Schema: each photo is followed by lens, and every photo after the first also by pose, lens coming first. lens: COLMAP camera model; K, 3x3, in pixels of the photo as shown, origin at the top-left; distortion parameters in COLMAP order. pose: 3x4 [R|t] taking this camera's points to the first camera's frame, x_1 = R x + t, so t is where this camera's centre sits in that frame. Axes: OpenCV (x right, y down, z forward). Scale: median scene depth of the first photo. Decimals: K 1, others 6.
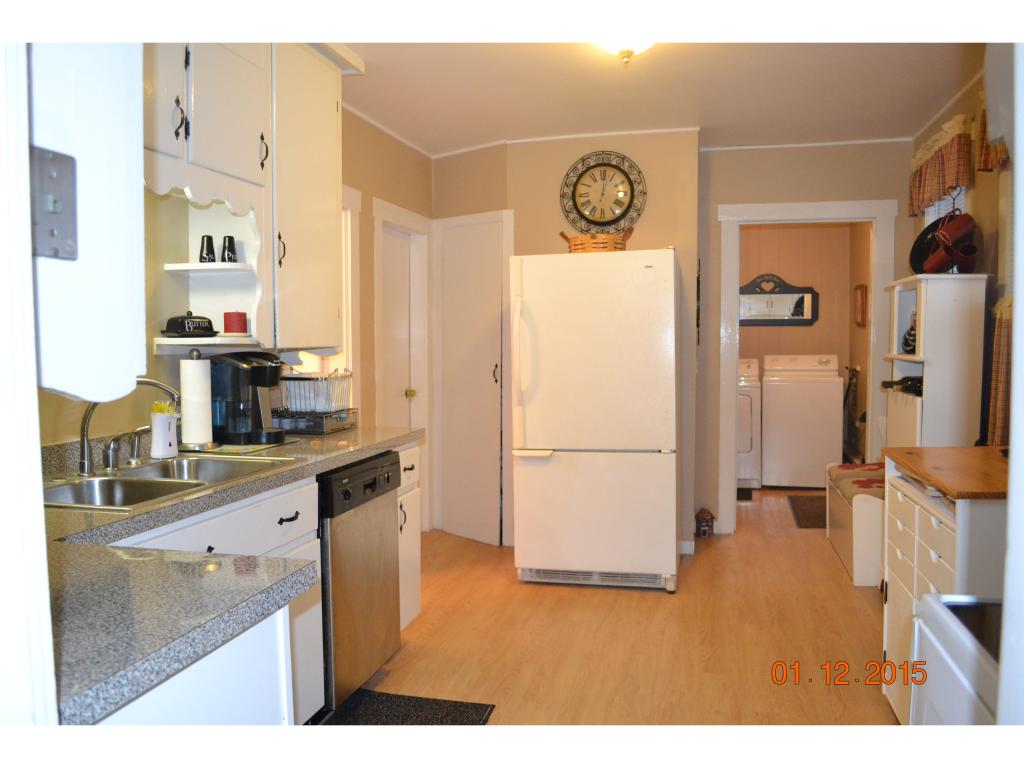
lens RADIAL K [[822.8, 0, 511.0], [0, 822.8, 386.6], [0, 0, 1]] dist [-0.074728, 0.006345]
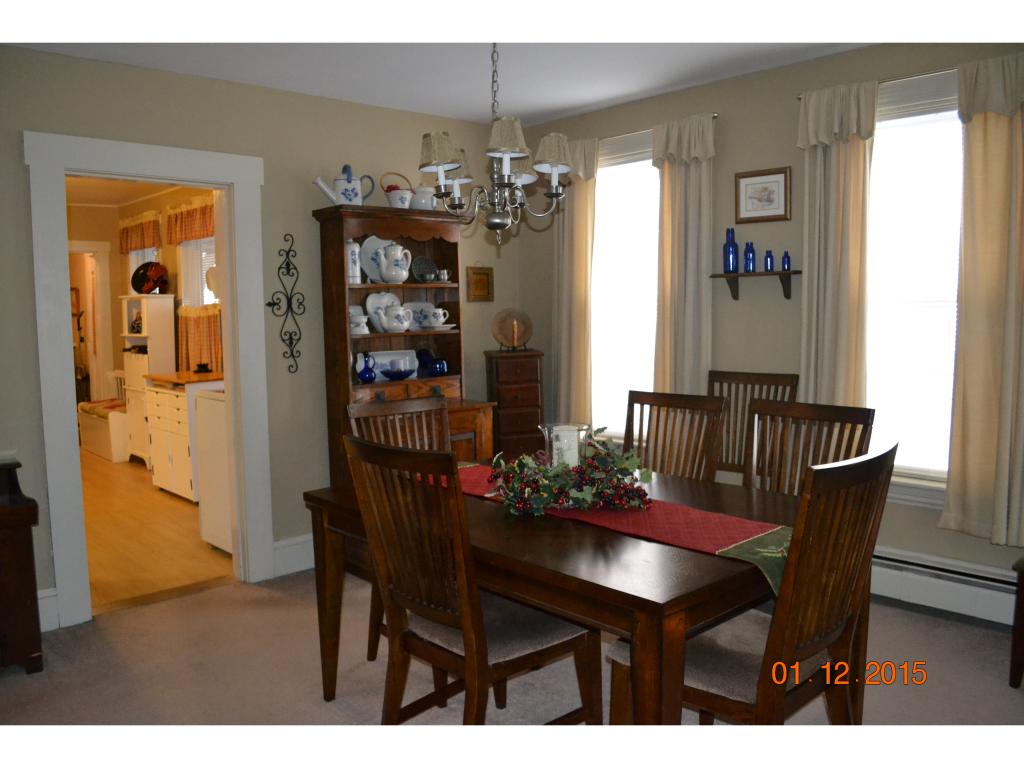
lens RADIAL K [[822.8, 0, 511.0], [0, 822.8, 386.6], [0, 0, 1]] dist [-0.074728, 0.006345]
pose [[0.548006, -0.083340, 0.832313, -0.609606], [0.061735, 0.996340, 0.059117, 0.026189], [-0.834193, 0.018986, 0.551145, -0.775692]]
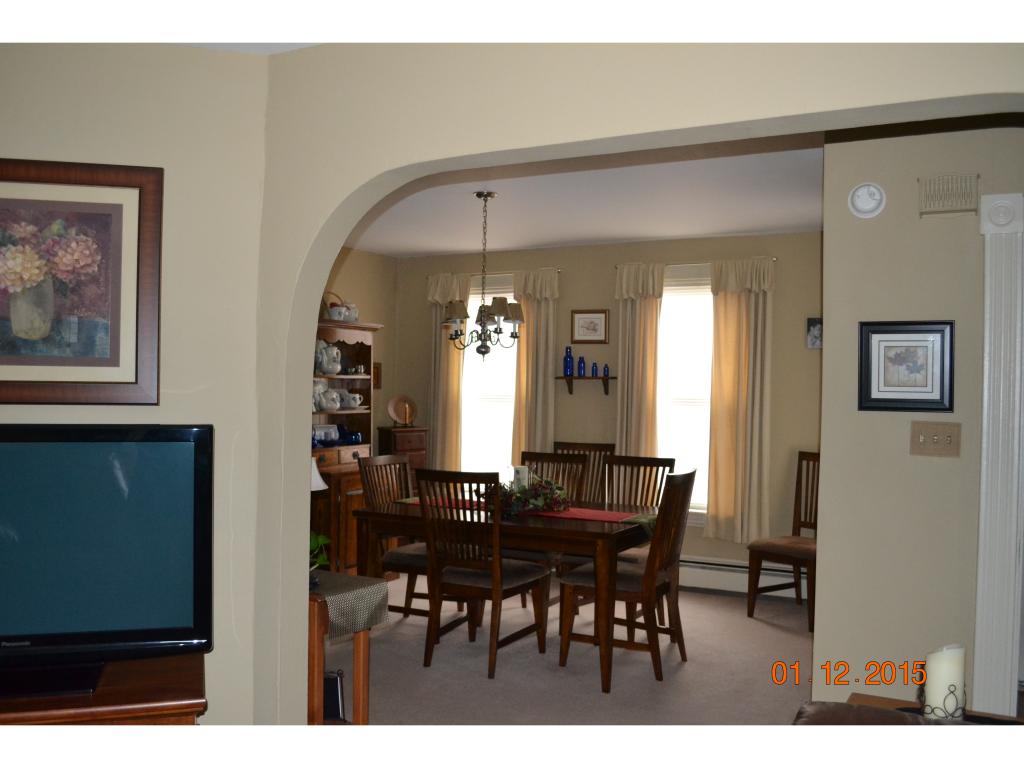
lens RADIAL K [[934.5, 0, 512.0], [0, 934.5, 384.0], [0, 0, 1]] dist [-0.010680, -0.122041]
pose [[0.244582, 0.012506, 0.969548, -1.348298], [0.040376, 0.998918, -0.023070, 0.012035], [-0.968788, 0.044789, 0.243812, -0.766409]]
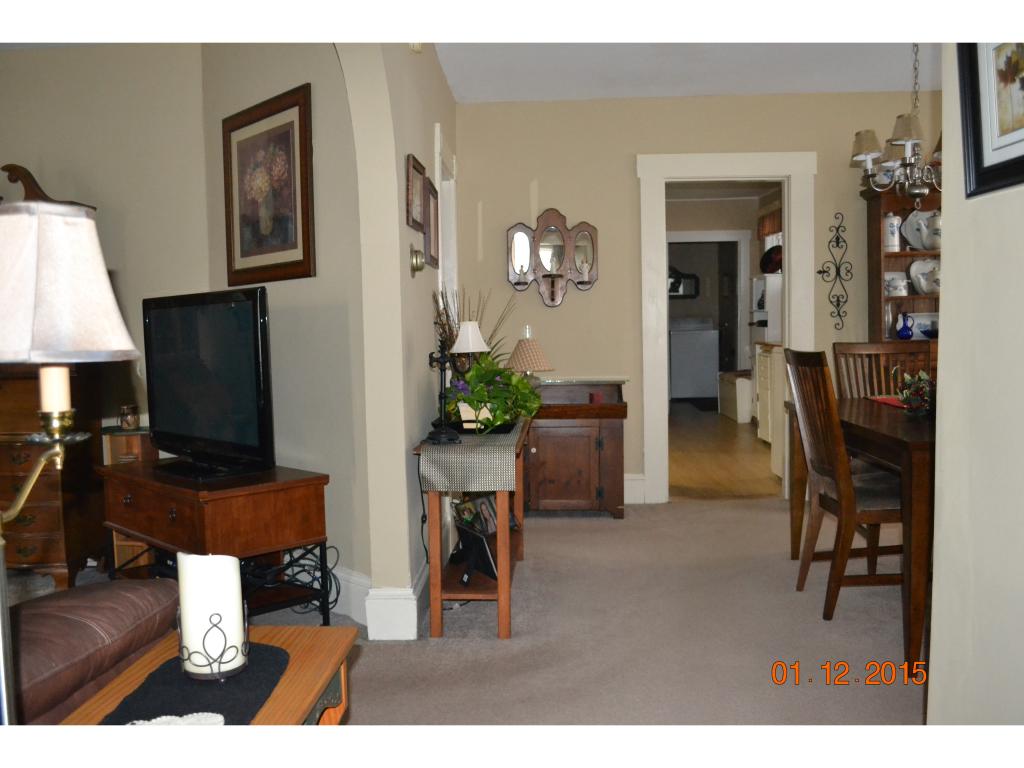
lens RADIAL K [[927.9, 0, 502.7], [0, 927.9, 384.6], [0, 0, 1]] dist [-0.042700, 0.004150]
pose [[0.978908, -0.033837, 0.201482, -0.676095], [0.032219, 0.999417, 0.011302, 0.109017], [-0.201746, -0.004572, 0.979427, -1.261873]]
